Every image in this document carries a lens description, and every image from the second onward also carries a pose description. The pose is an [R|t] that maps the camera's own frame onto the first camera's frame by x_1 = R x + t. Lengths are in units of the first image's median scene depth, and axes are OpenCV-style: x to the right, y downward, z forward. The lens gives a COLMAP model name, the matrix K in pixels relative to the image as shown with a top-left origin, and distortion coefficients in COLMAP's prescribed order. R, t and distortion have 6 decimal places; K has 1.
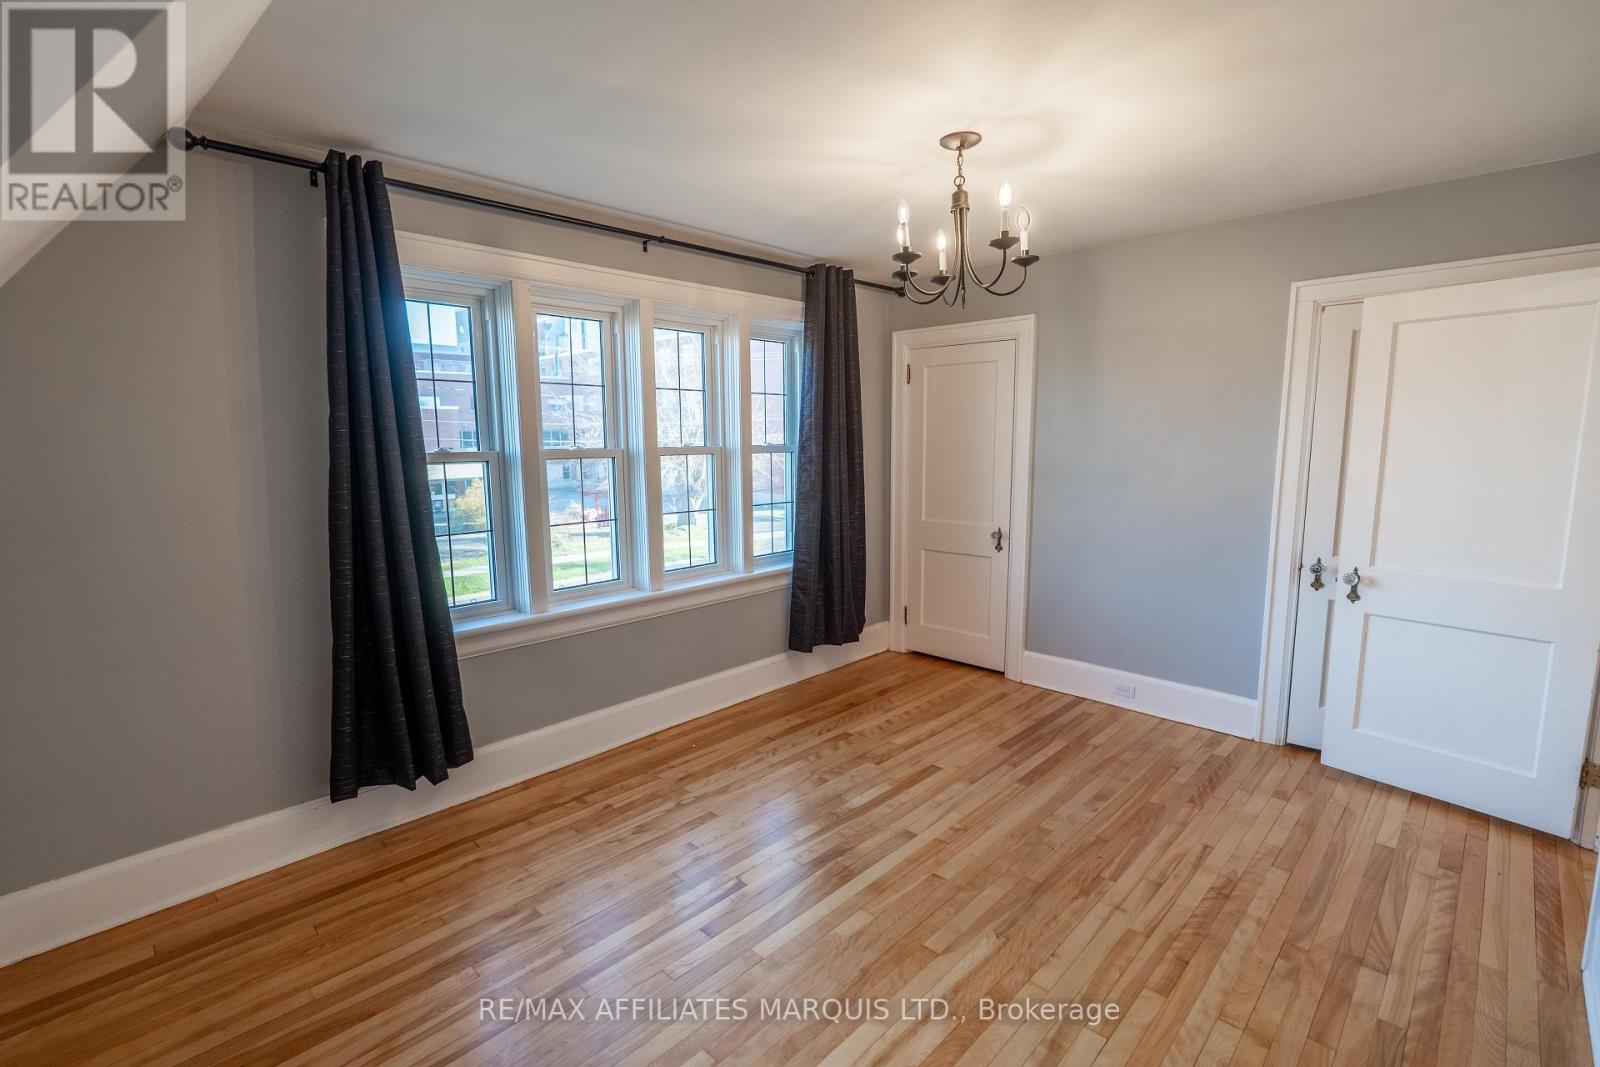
lens RADIAL K [[732.6, 0, 798.8], [0, 732.6, 538.3], [0, 0, 1]] dist [0.002201, 0.000404]
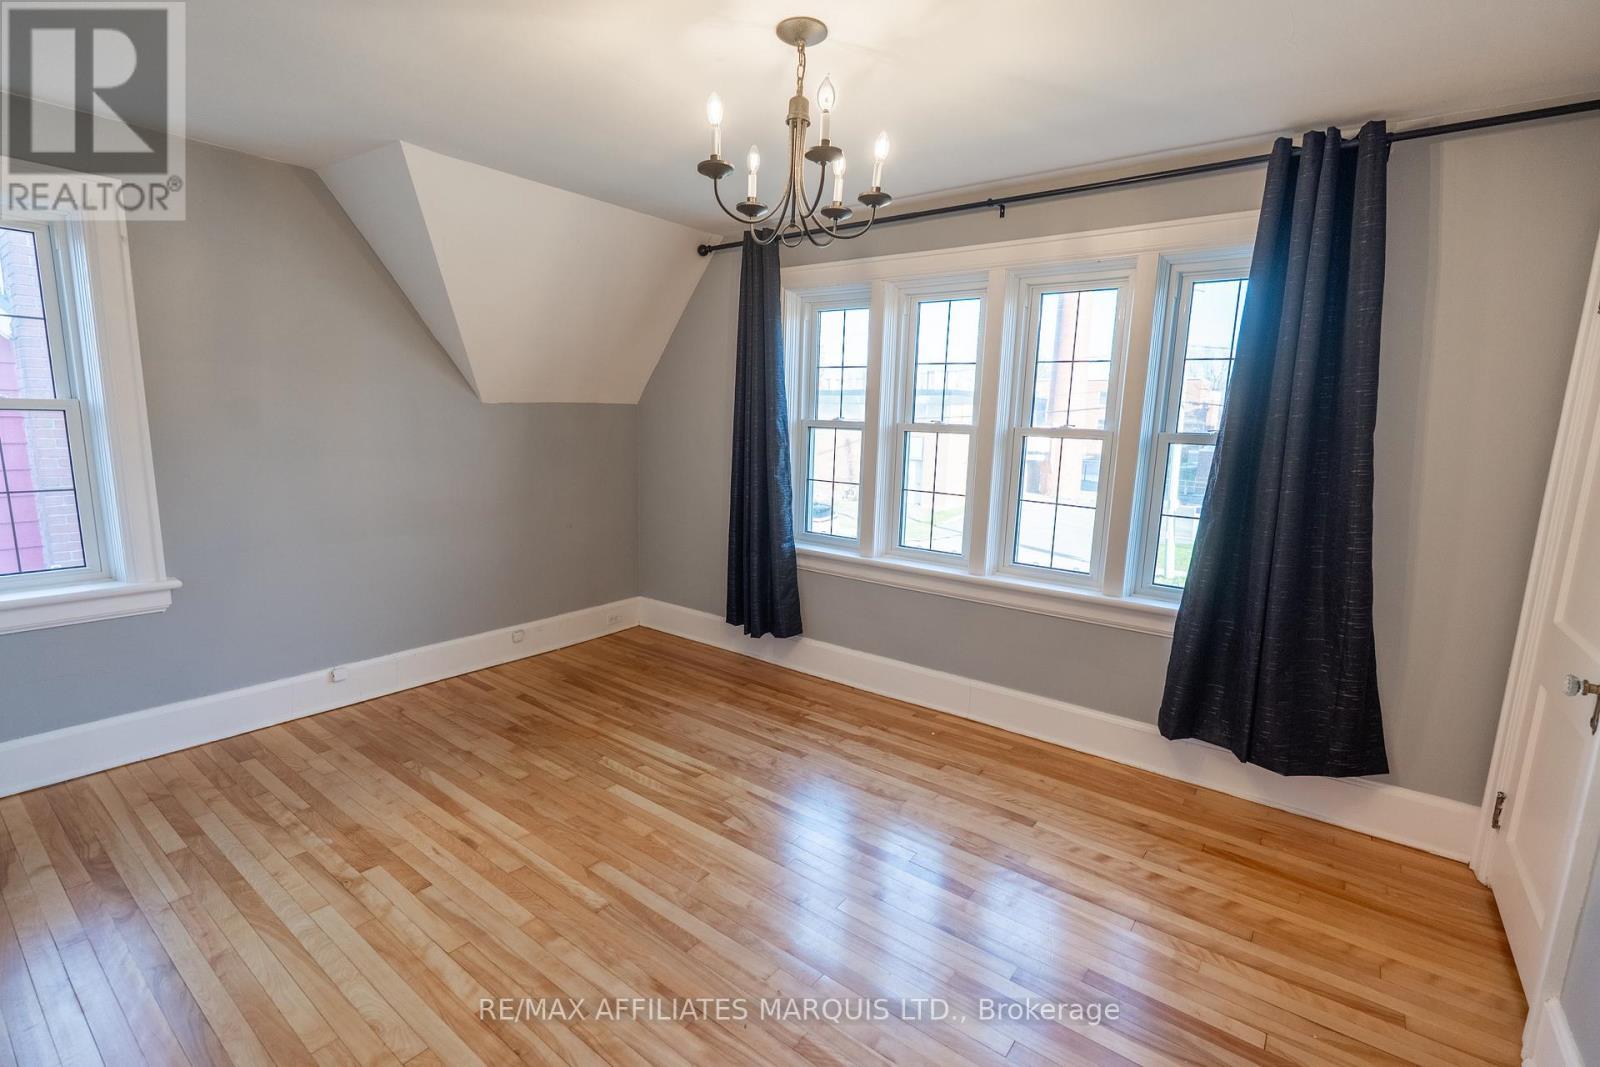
lens RADIAL K [[732.6, 0, 798.8], [0, 732.6, 538.3], [0, 0, 1]] dist [0.002201, 0.000404]
pose [[0.118438, 0.179054, -0.976684, 0.830445], [-0.168666, 0.972941, 0.157914, -0.102810], [0.978532, 0.146030, 0.145433, 0.732557]]
